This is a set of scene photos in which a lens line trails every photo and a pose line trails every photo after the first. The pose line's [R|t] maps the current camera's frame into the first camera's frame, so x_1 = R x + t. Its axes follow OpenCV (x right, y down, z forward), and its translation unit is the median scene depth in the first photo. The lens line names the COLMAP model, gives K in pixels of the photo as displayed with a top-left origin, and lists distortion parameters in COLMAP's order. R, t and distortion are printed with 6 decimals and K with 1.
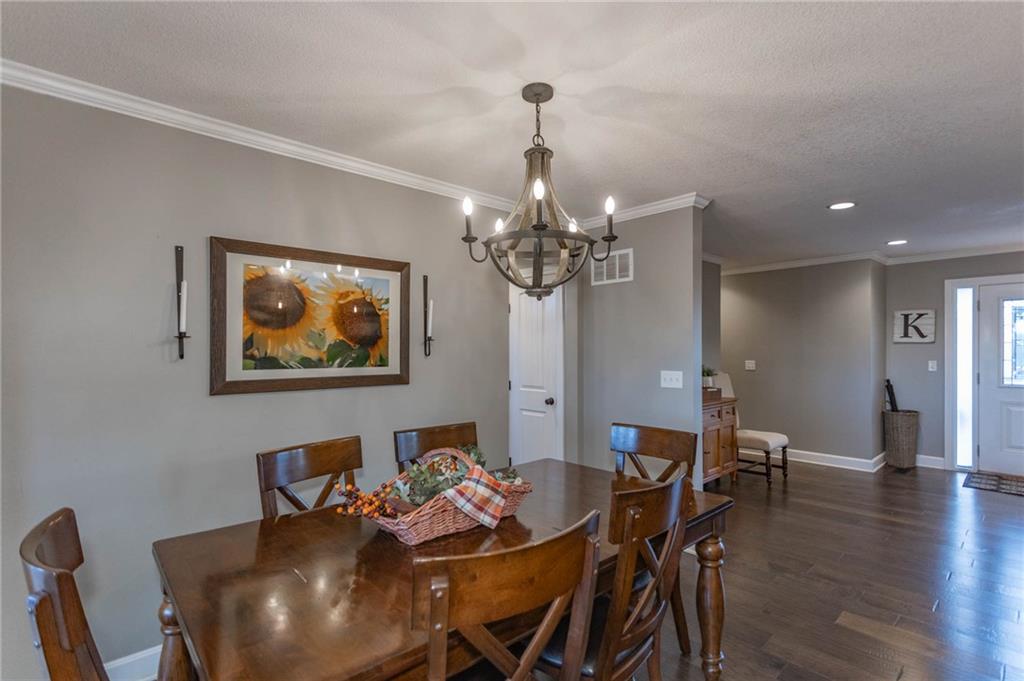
lens RADIAL K [[488.4, 0, 516.8], [0, 488.4, 343.1], [0, 0, 1]] dist [0.025862, 0.000310]
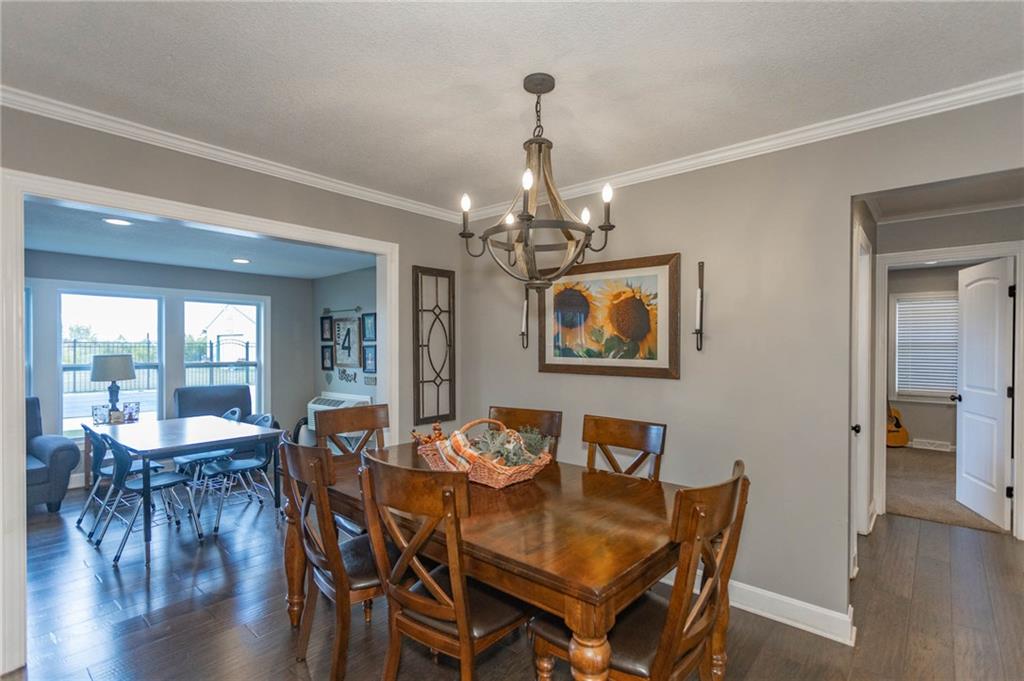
lens RADIAL K [[493.9, 0, 510.9], [0, 493.9, 373.7], [0, 0, 1]] dist [-0.000563, 0.000037]
pose [[0.125114, 0.069014, -0.989739, 0.777301], [0.010380, 0.997432, 0.070863, 0.000010], [0.992088, -0.019139, 0.124077, 0.601303]]
